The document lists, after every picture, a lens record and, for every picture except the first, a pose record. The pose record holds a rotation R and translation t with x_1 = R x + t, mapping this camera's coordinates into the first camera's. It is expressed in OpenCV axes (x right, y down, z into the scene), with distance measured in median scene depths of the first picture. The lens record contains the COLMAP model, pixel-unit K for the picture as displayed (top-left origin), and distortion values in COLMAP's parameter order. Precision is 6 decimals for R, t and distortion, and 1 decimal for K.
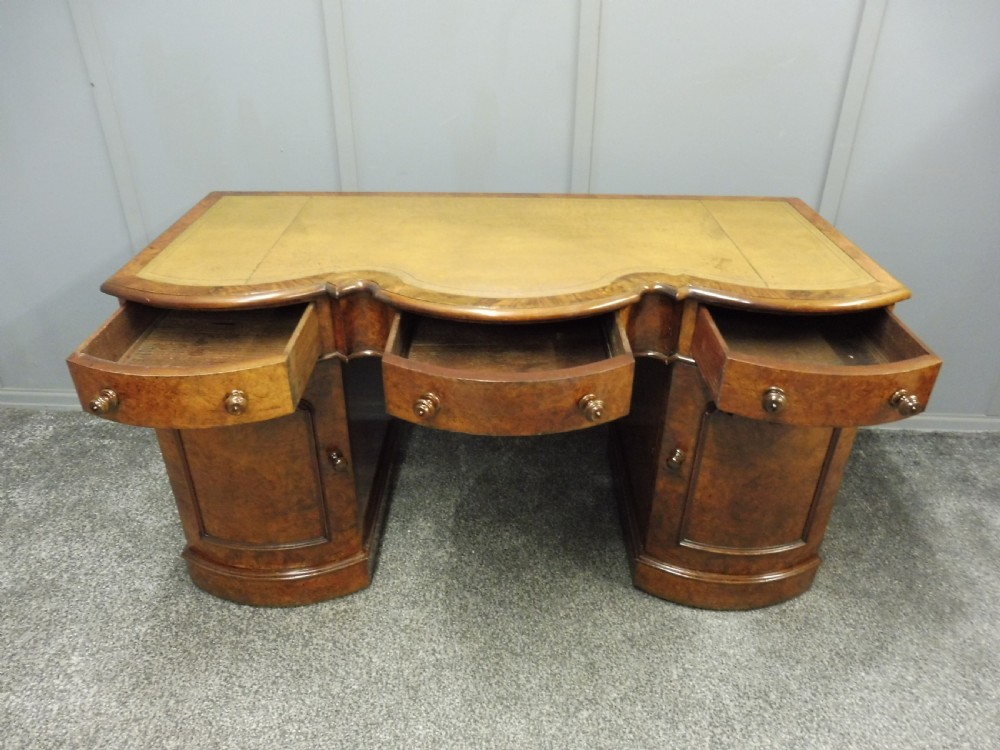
lens RADIAL K [[726.9, 0, 507.6], [0, 726.9, 376.8], [0, 0, 1]] dist [-0.056159, 0.021802]
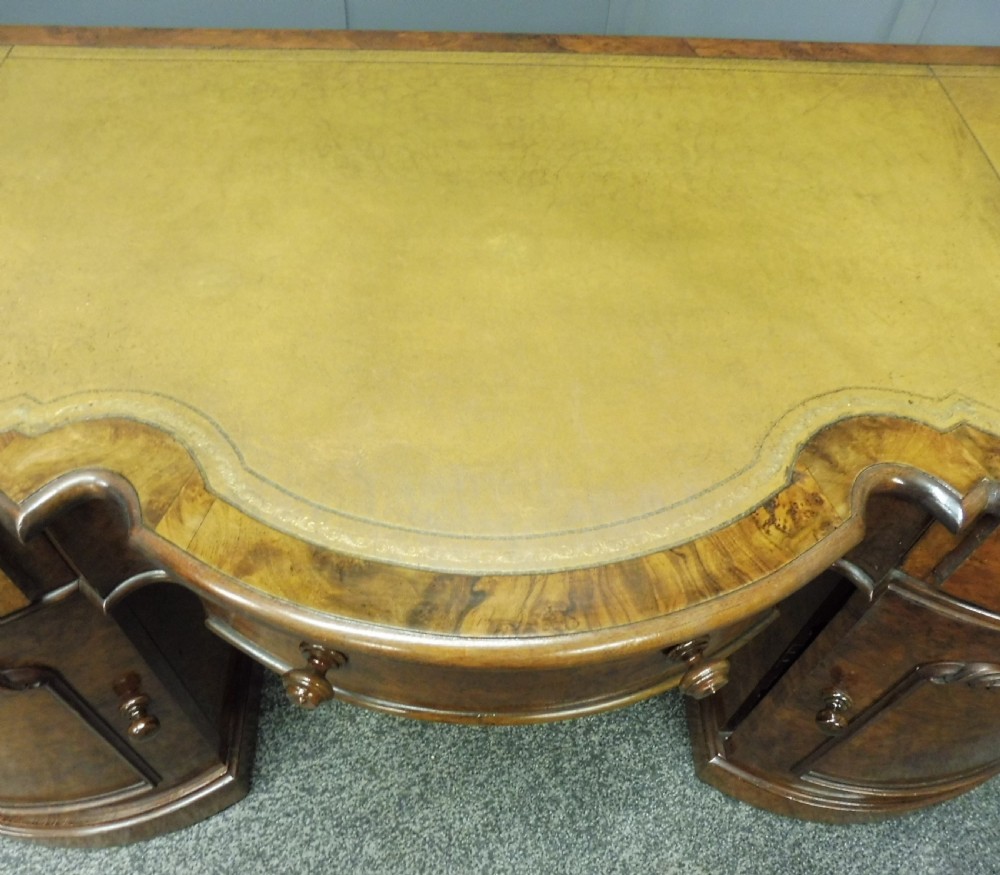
lens RADIAL K [[865.6, 0, 503.8], [0, 865.6, 437.8], [0, 0, 1]] dist [-0.062660, 0.021323]
pose [[0.999239, -0.000053, 0.039003, -0.013786], [-0.014613, 0.926657, 0.375624, -0.250016], [-0.036162, -0.375908, 0.925951, 0.496189]]
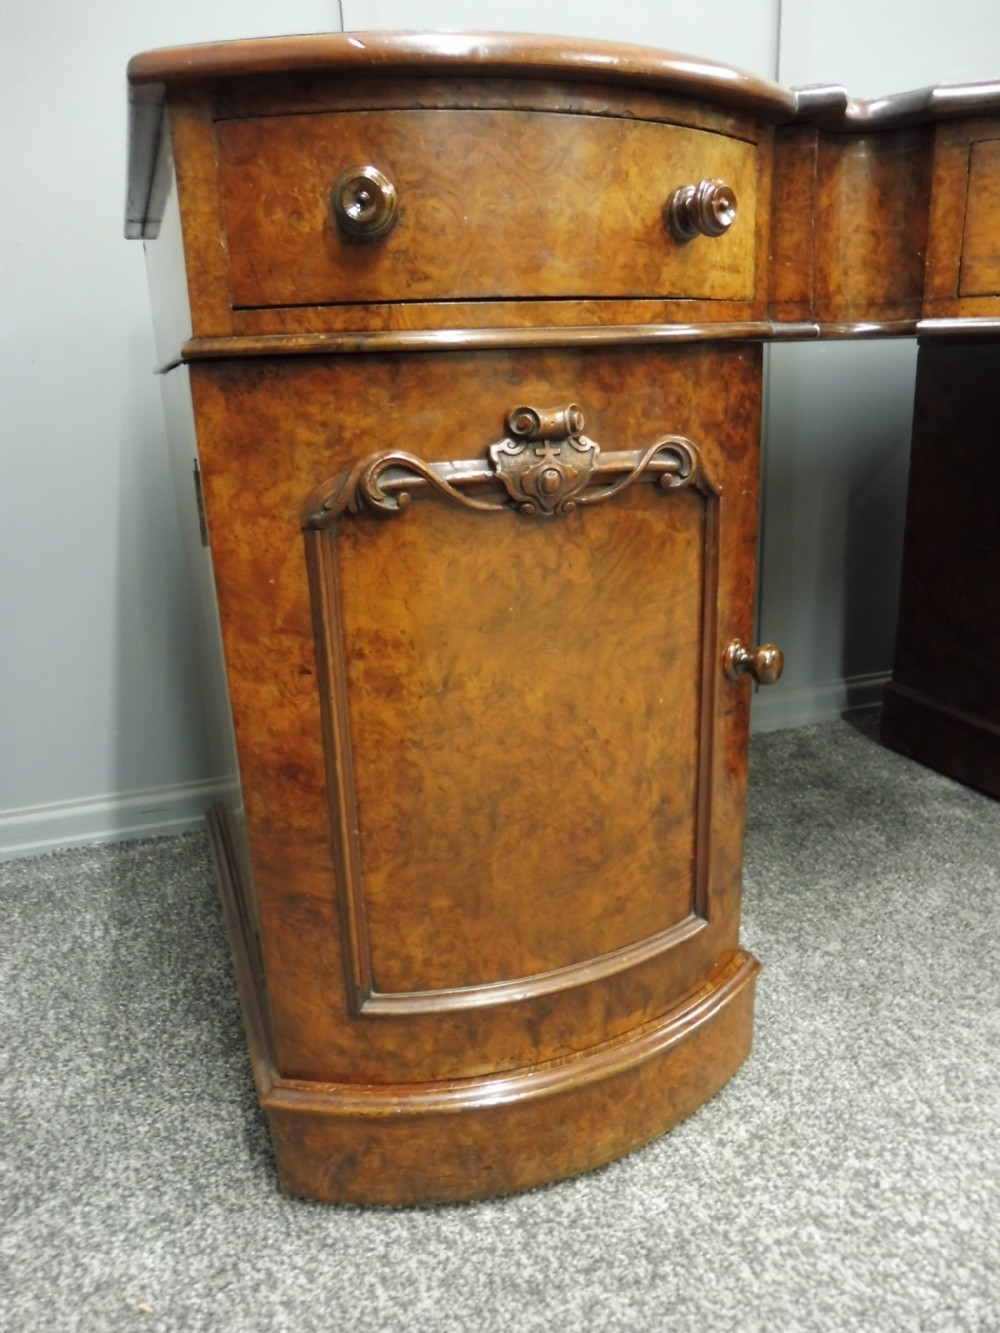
lens RADIAL K [[969.0, 0, 495.1], [0, 969.0, 665.9], [0, 0, 1]] dist [-0.056159, 0.021802]
pose [[0.940783, -0.145291, 0.306297, -0.466365], [0.217616, 0.951603, -0.217015, 0.179005], [-0.259943, 0.270819, 0.926869, 0.536461]]
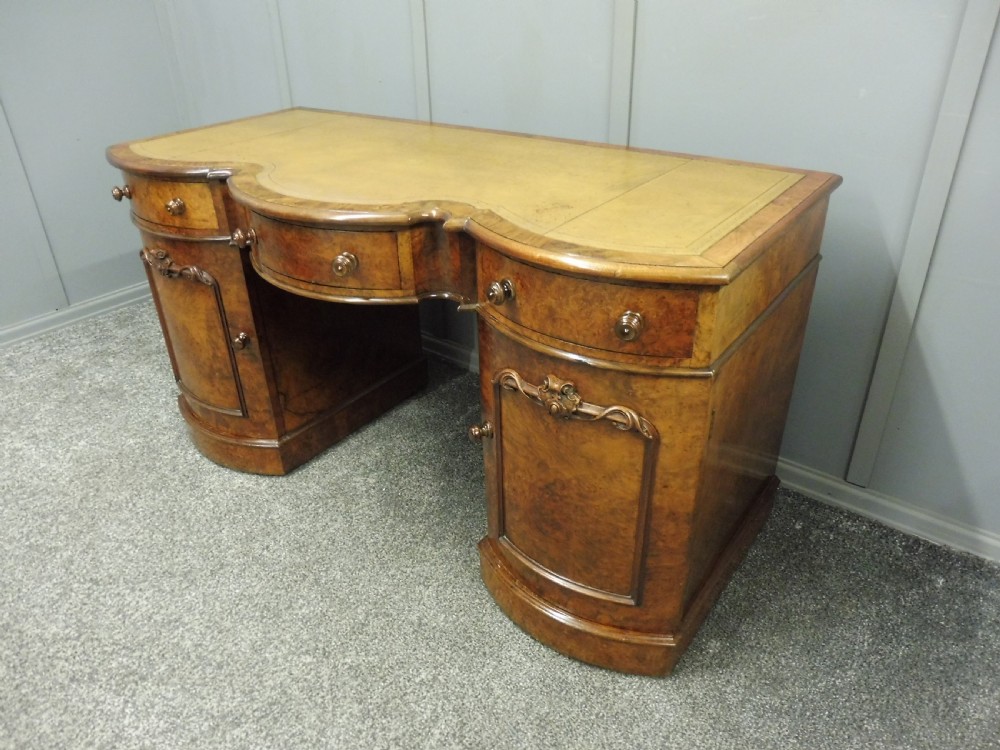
lens RADIAL K [[726.9, 0, 511.4], [0, 726.9, 376.5], [0, 0, 1]] dist [-0.056159, 0.021802]
pose [[0.810047, 0.269986, -0.520511, 0.626807], [-0.280776, 0.957902, 0.059900, -0.013602], [0.514770, 0.097625, 0.851752, 0.265071]]
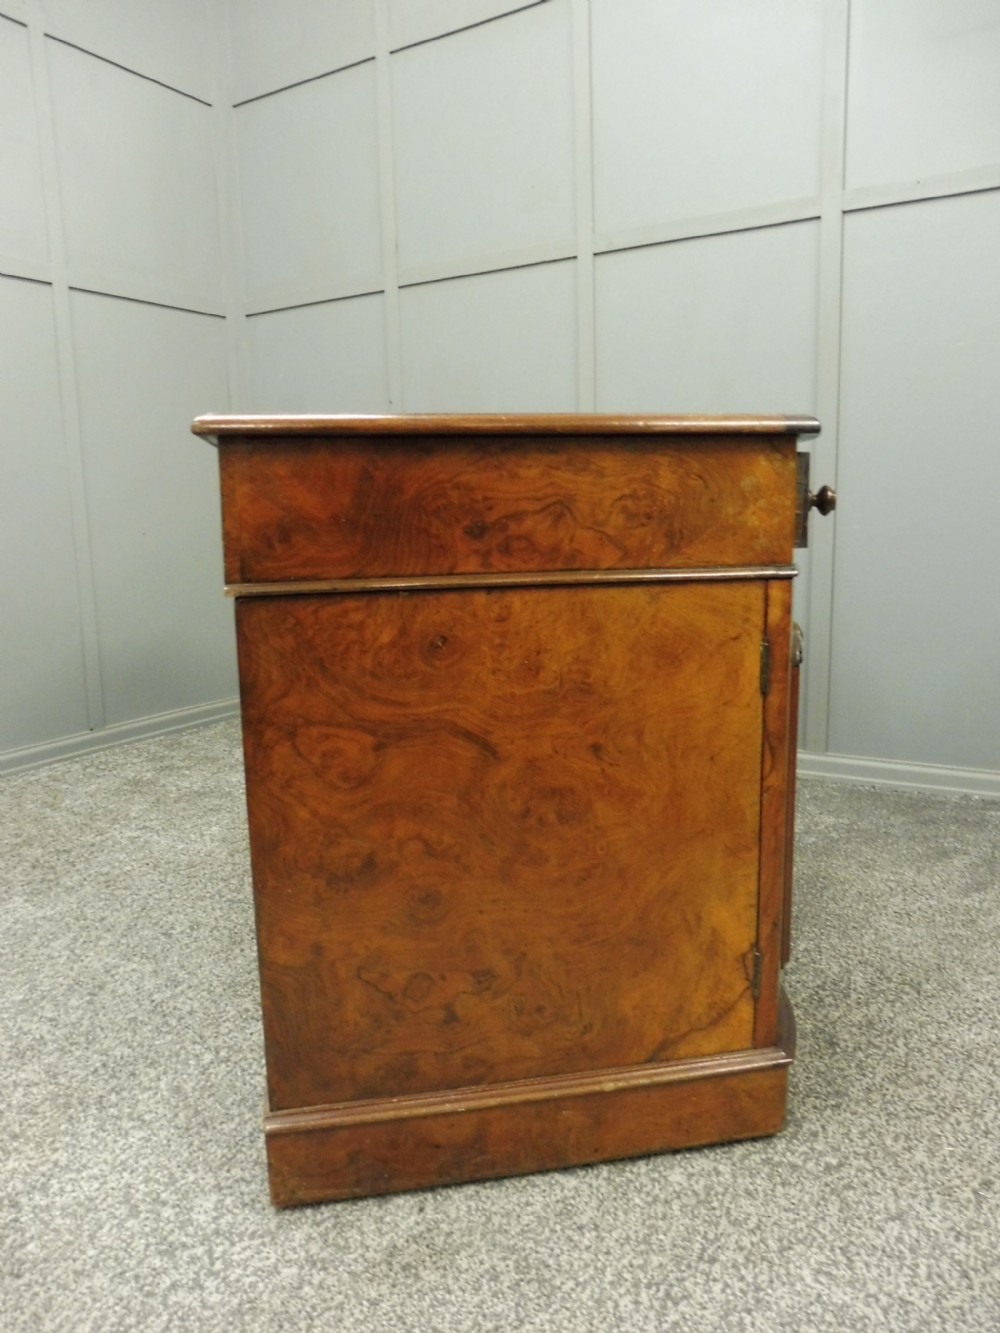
lens RADIAL K [[969.0, 0, 498.9], [0, 969.0, 661.4], [0, 0, 1]] dist [-0.056159, 0.021802]
pose [[0.878685, 0.049341, -0.474845, 0.390851], [-0.215822, 0.928257, -0.302917, 0.475078], [0.425832, 0.368651, 0.826295, -0.075002]]
